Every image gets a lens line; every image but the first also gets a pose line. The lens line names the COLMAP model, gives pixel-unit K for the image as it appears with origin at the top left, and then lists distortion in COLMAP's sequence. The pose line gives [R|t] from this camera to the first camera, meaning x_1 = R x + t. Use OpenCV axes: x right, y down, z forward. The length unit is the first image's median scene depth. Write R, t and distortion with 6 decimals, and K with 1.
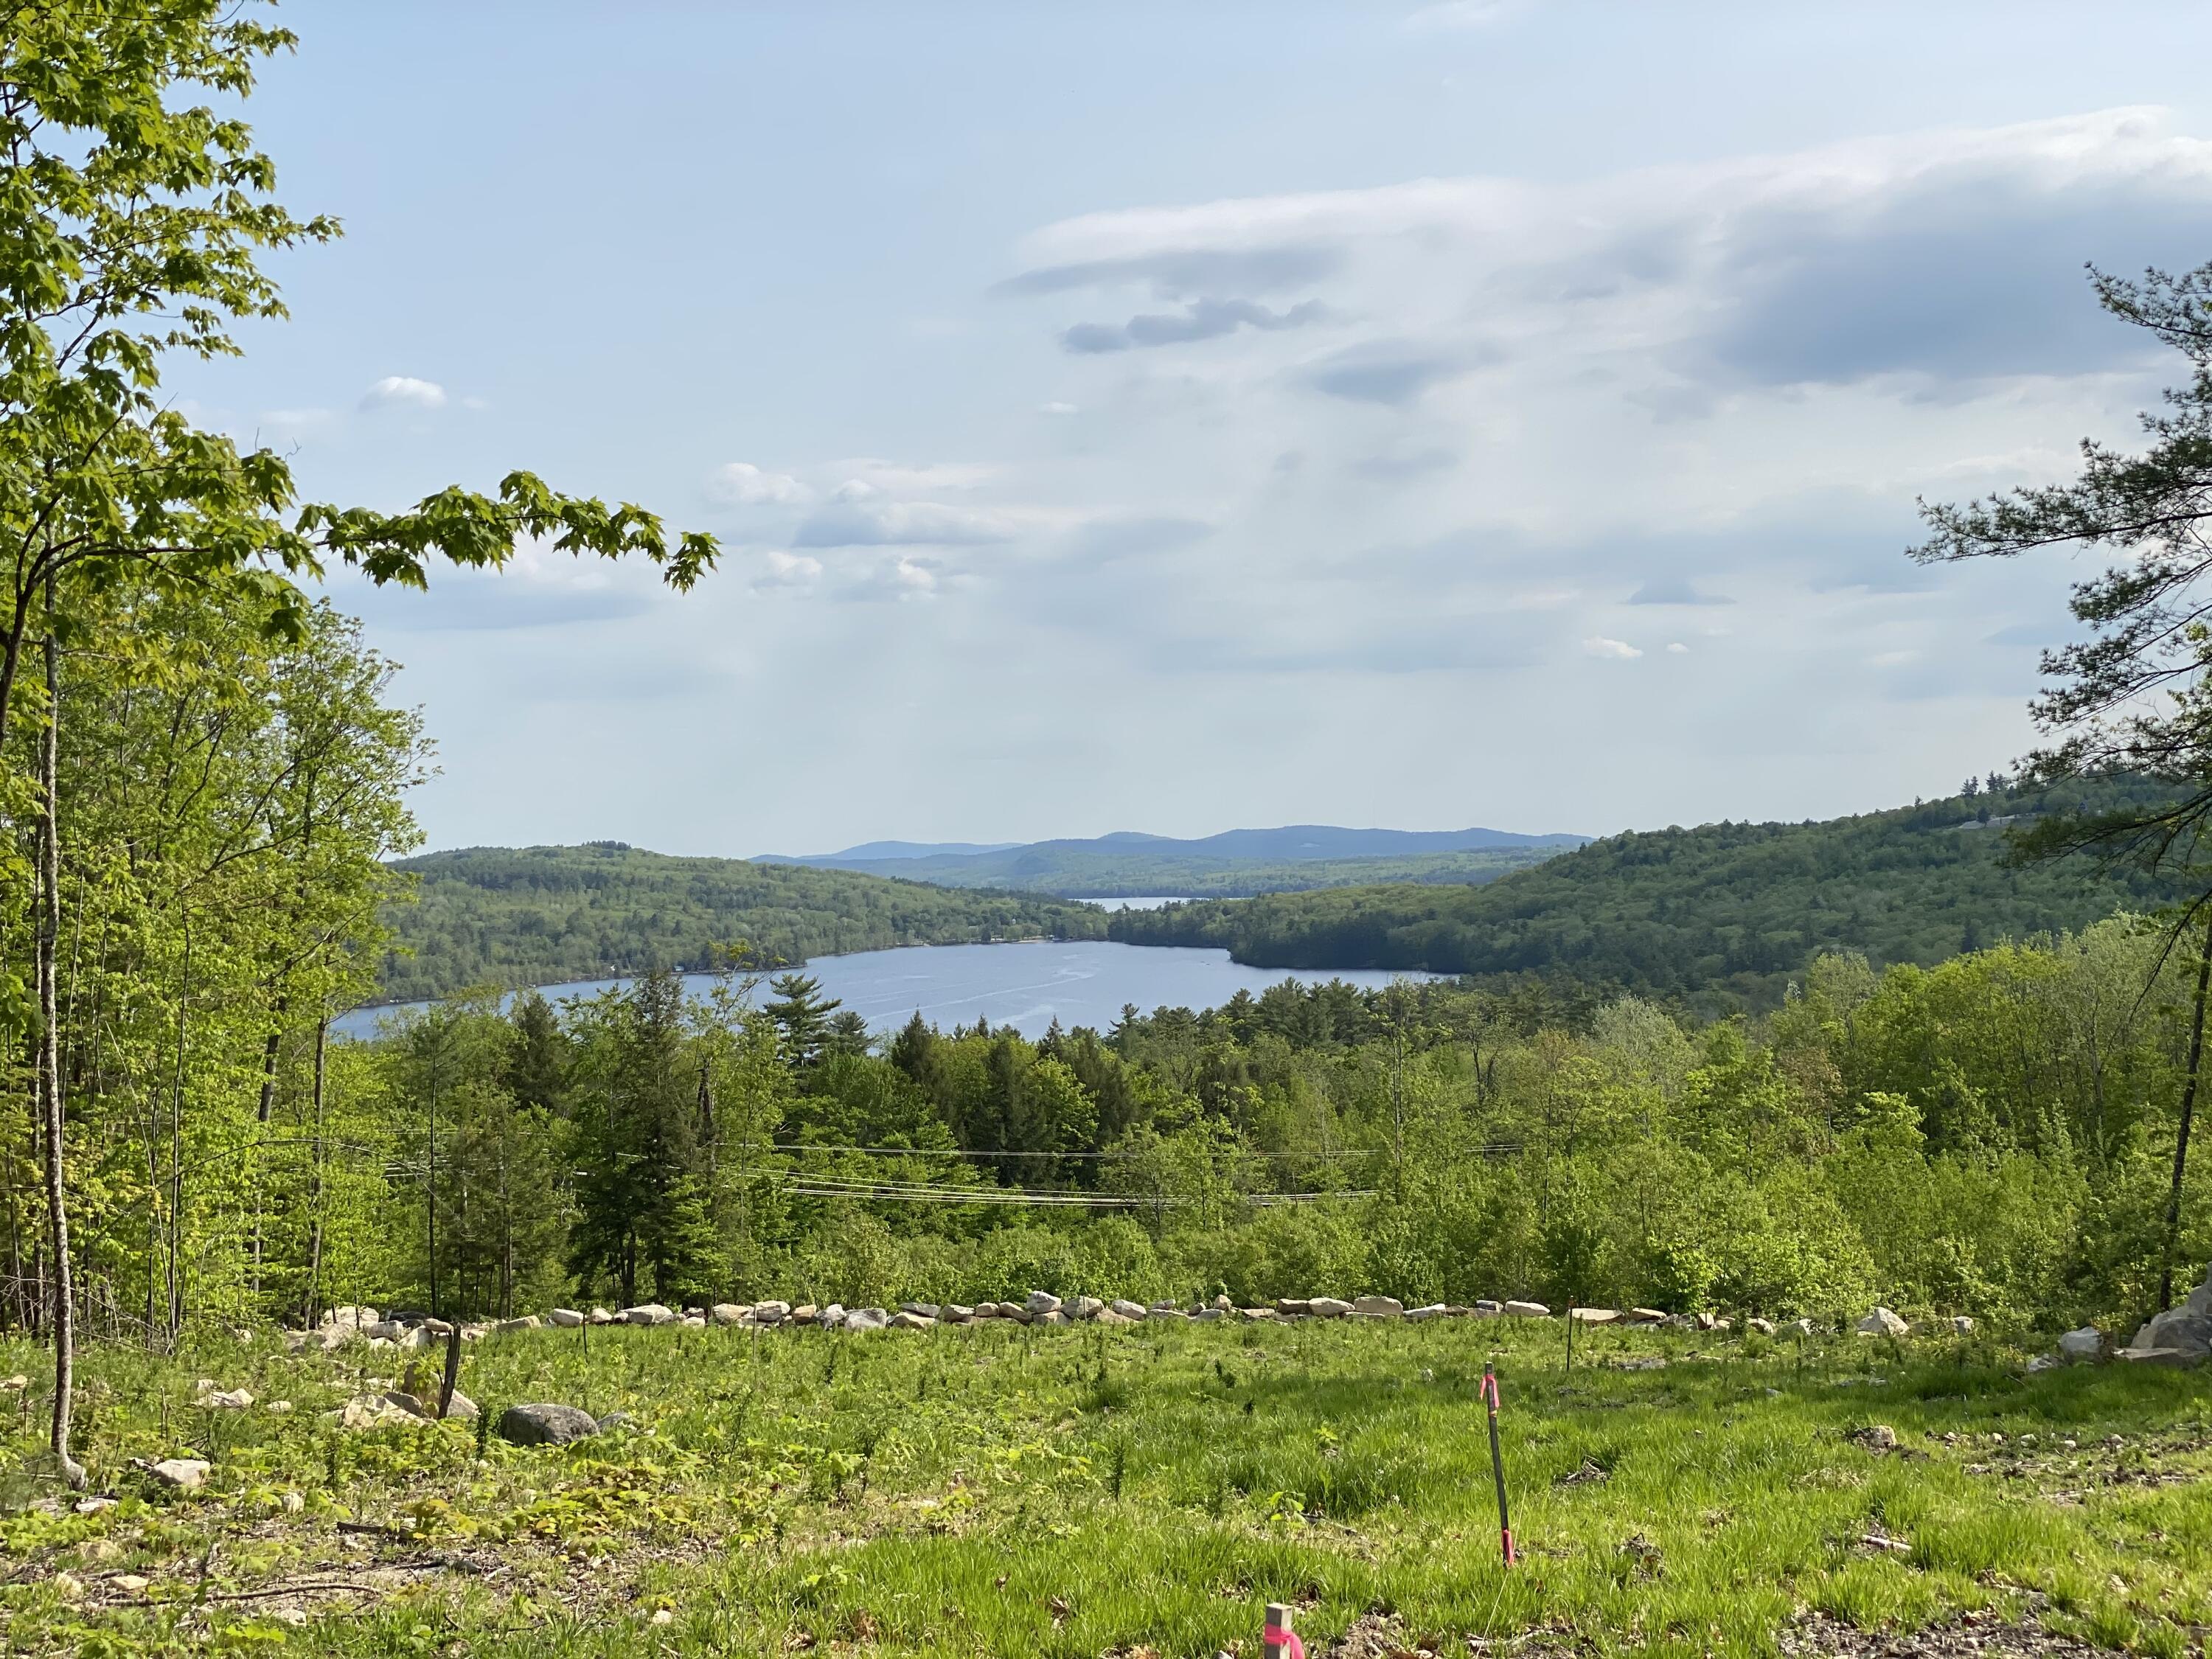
lens RADIAL K [[3322.8, 0, 1113.7], [0, 3322.8, 802.9], [0, 0, 1]] dist [0.123946, -0.012259]
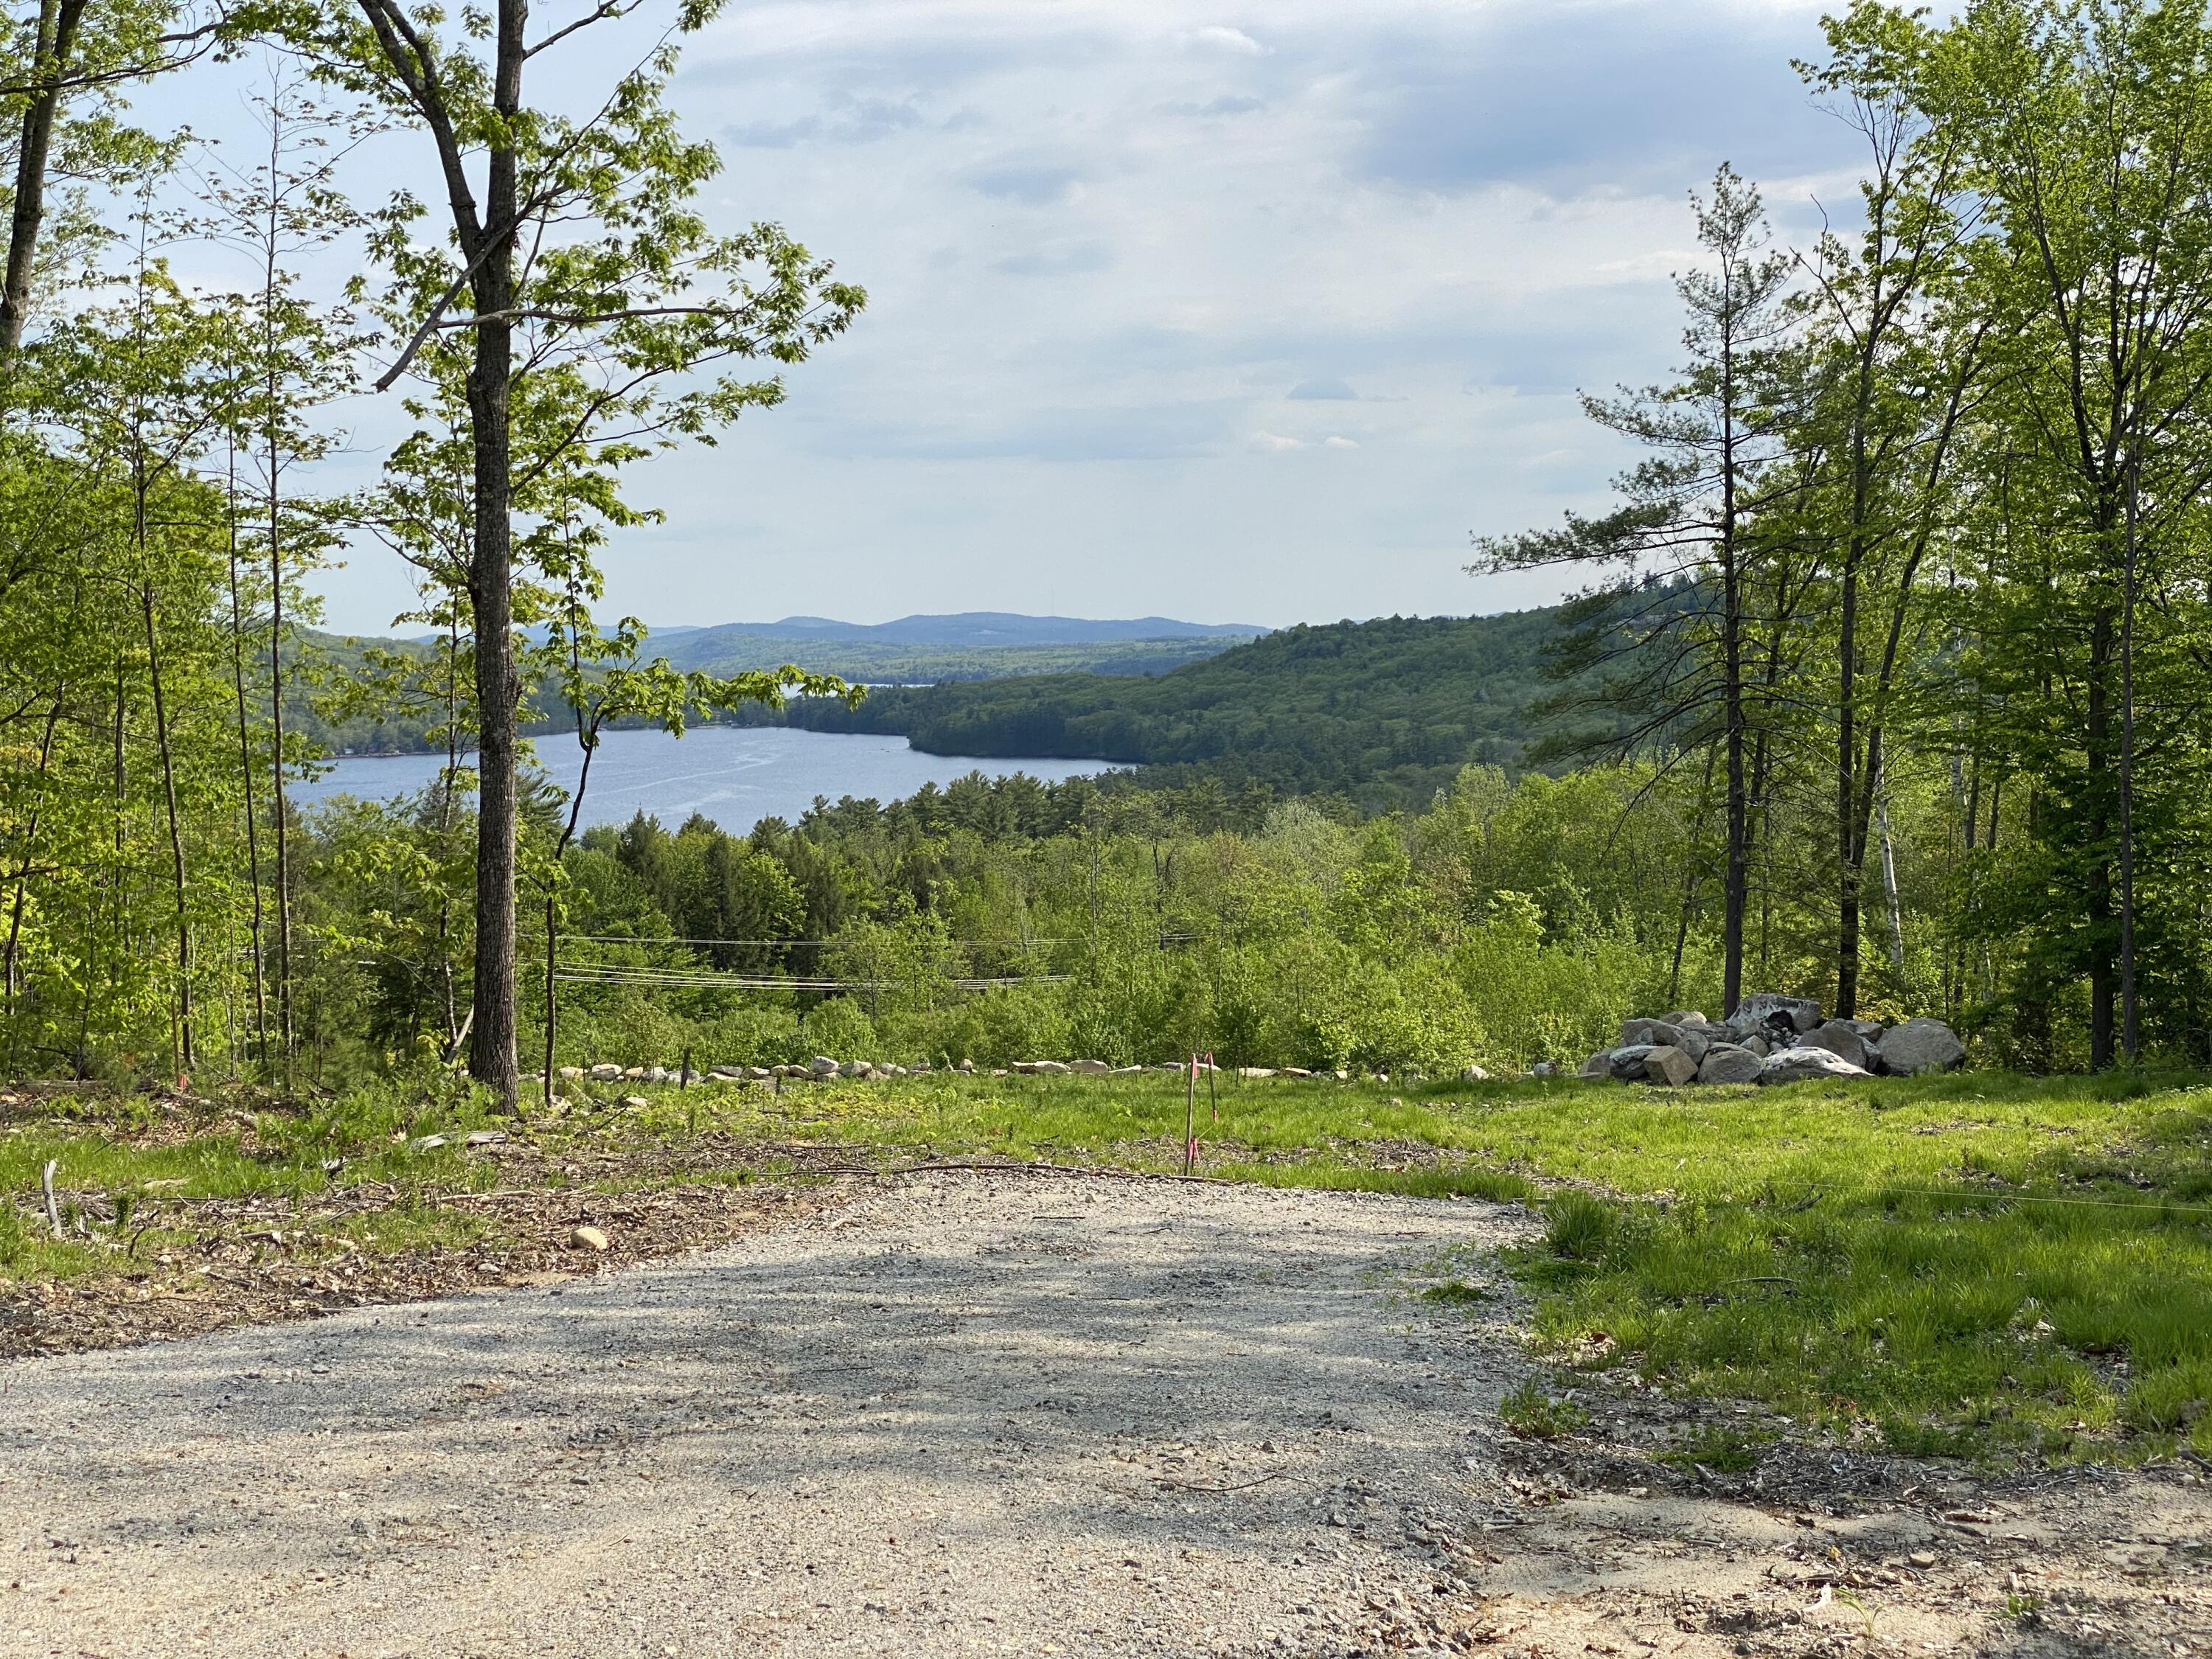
lens RADIAL K [[3324.7, 0, 1117.7], [0, 3324.7, 799.2], [0, 0, 1]] dist [0.146298, -0.021421]
pose [[0.995144, 0.006954, 0.098180, -0.021922], [-0.013147, 0.997954, 0.062575, -0.019102], [-0.097544, -0.063562, 0.993199, -0.159258]]
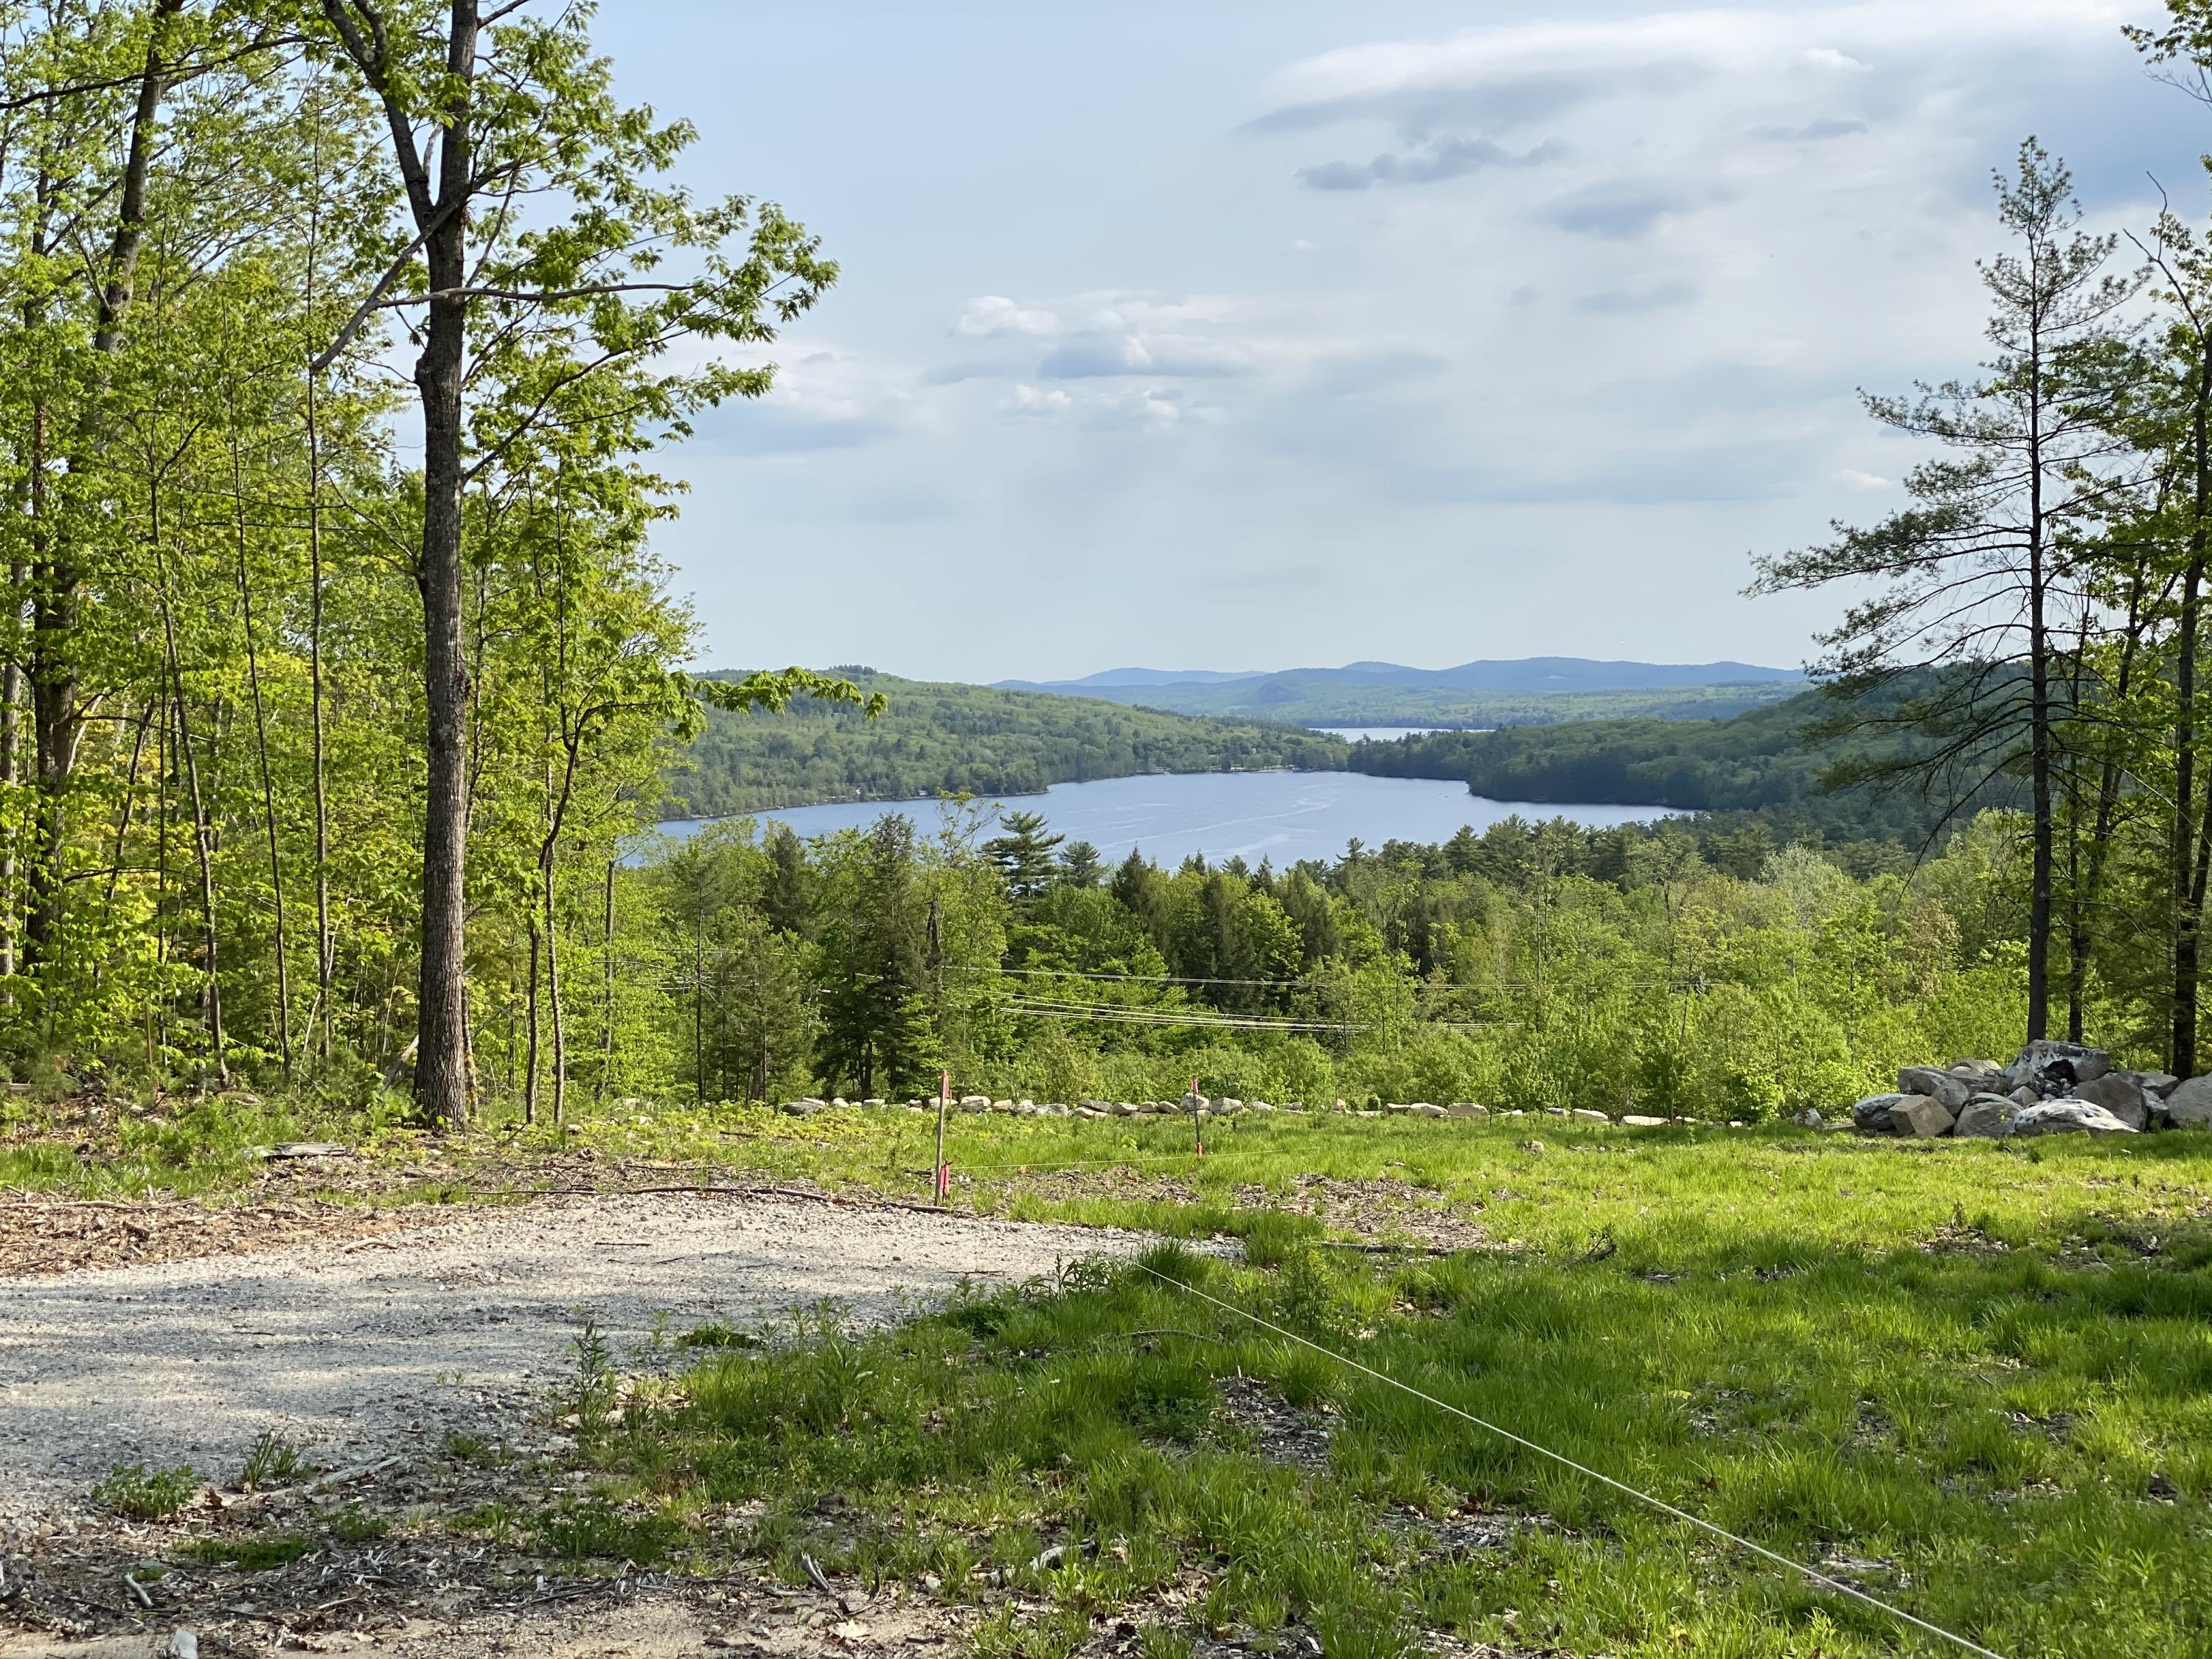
lens RADIAL K [[3322.8, 0, 1113.7], [0, 3322.8, 802.9], [0, 0, 1]] dist [0.123946, -0.012259]
pose [[0.997261, 0.014748, -0.072473, 0.022979], [-0.010977, 0.998579, 0.052157, -0.015522], [0.073140, -0.051219, 0.996006, -0.140303]]
